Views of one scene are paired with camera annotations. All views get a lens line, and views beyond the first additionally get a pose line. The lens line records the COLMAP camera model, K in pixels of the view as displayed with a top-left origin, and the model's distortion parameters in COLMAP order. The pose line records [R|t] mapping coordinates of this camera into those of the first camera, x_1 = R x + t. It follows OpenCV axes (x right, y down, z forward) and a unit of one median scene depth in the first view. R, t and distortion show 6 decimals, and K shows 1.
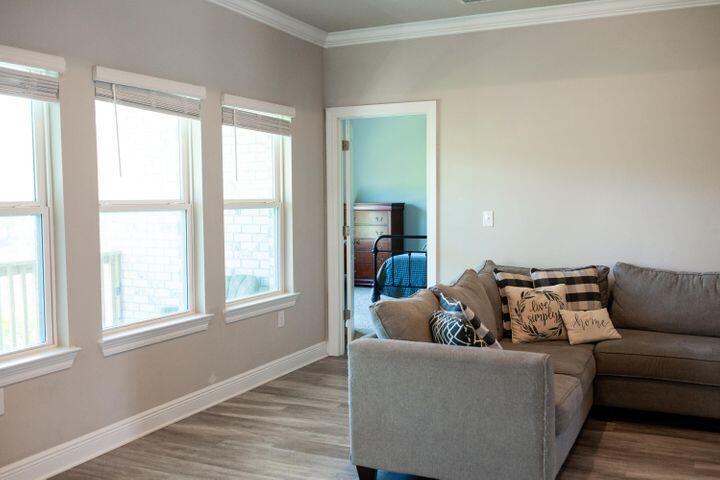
lens RADIAL K [[695.3, 0, 360.0], [0, 695.3, 240.0], [0, 0, 1]] dist [-0.016463, -0.007634]
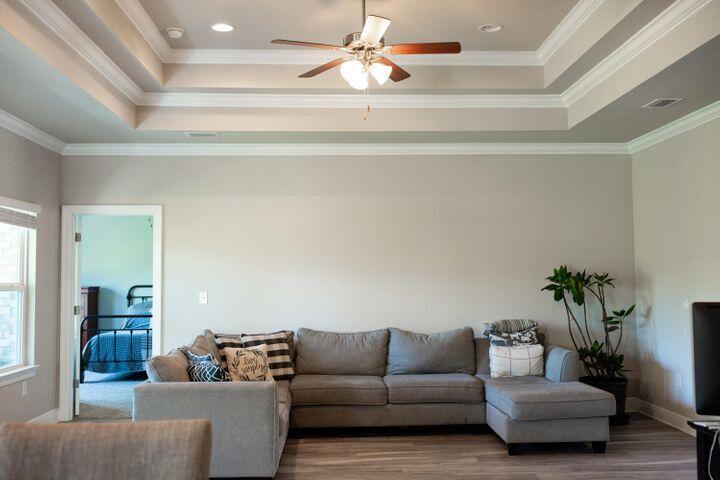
lens RADIAL K [[695.3, 0, 360.0], [0, 695.3, 240.0], [0, 0, 1]] dist [-0.016463, -0.007634]
pose [[0.880929, 0.027235, 0.472463, -0.194450], [0.029558, 0.993227, -0.112365, 0.017962], [-0.472324, 0.112951, 0.874158, -0.313890]]
